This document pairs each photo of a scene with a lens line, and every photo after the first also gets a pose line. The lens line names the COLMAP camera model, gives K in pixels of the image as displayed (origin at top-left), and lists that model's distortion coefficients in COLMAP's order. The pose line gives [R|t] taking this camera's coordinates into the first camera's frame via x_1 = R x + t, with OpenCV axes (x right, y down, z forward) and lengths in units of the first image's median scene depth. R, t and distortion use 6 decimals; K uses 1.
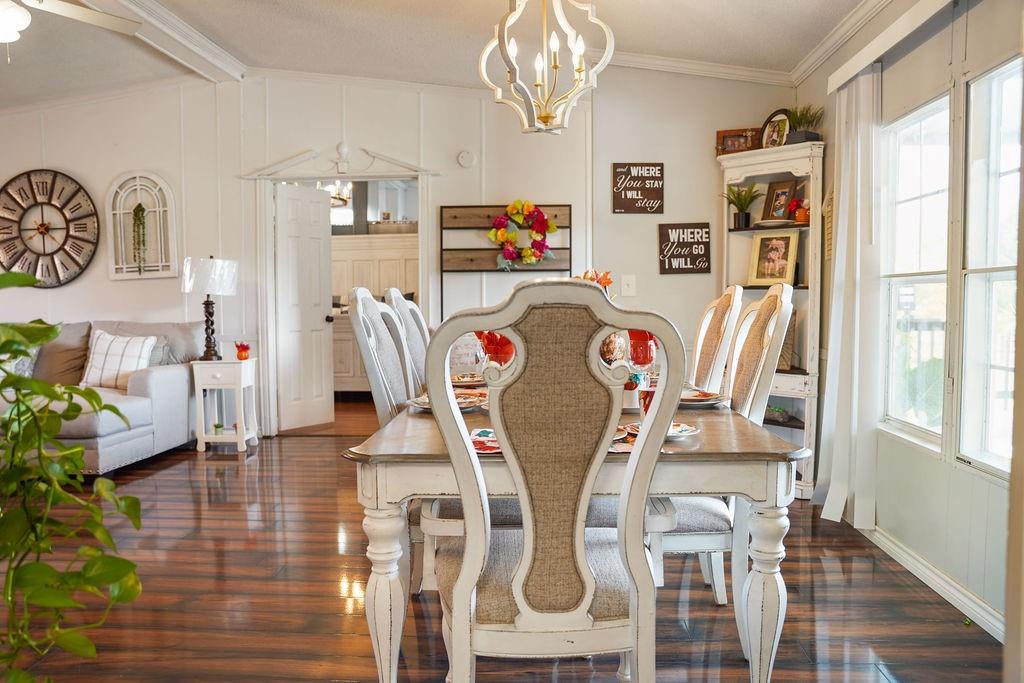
lens RADIAL K [[786.6, 0, 512.0], [0, 786.6, 341.5], [0, 0, 1]] dist [-0.000910, -0.000076]
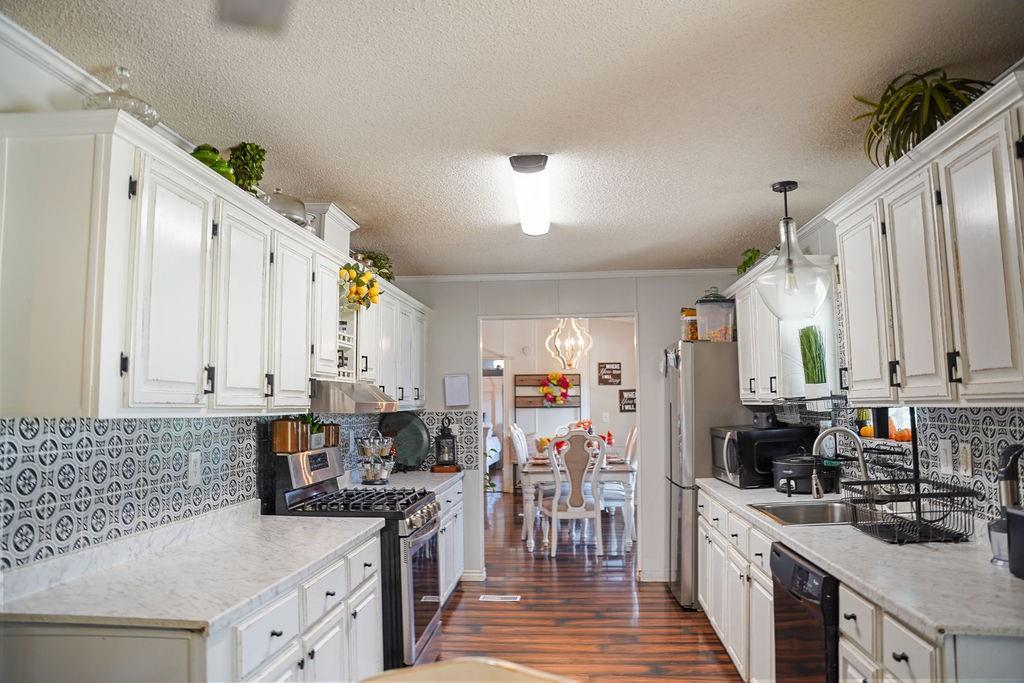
lens RADIAL K [[735.6, 0, 512.0], [0, 735.6, 341.5], [0, 0, 1]] dist [-0.090352, 0.000614]
pose [[0.999756, -0.007155, -0.020909, -0.072985], [0.004291, 0.990985, -0.133902, -0.007282], [0.021679, 0.133779, 0.990774, -1.086337]]
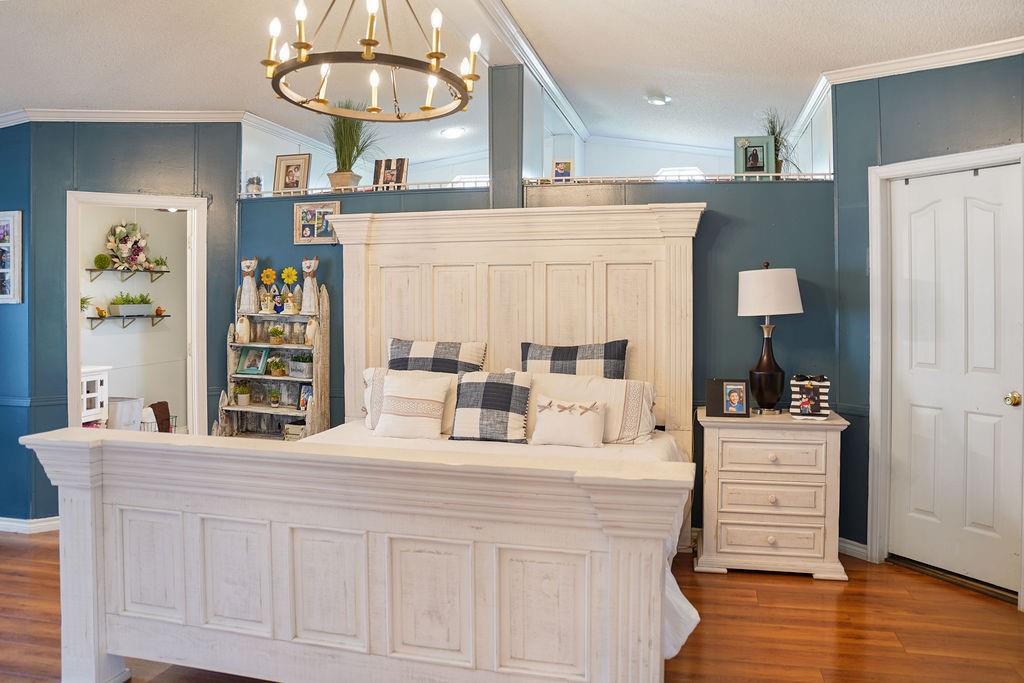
lens RADIAL K [[735.6, 0, 512.0], [0, 735.6, 341.5], [0, 0, 1]] dist [-0.090352, 0.000614]
pose [[0.983670, 0.024005, -0.178375, -0.138903], [-0.022296, 0.999684, 0.011584, -0.078845], [0.178597, -0.007418, 0.983894, 0.721940]]
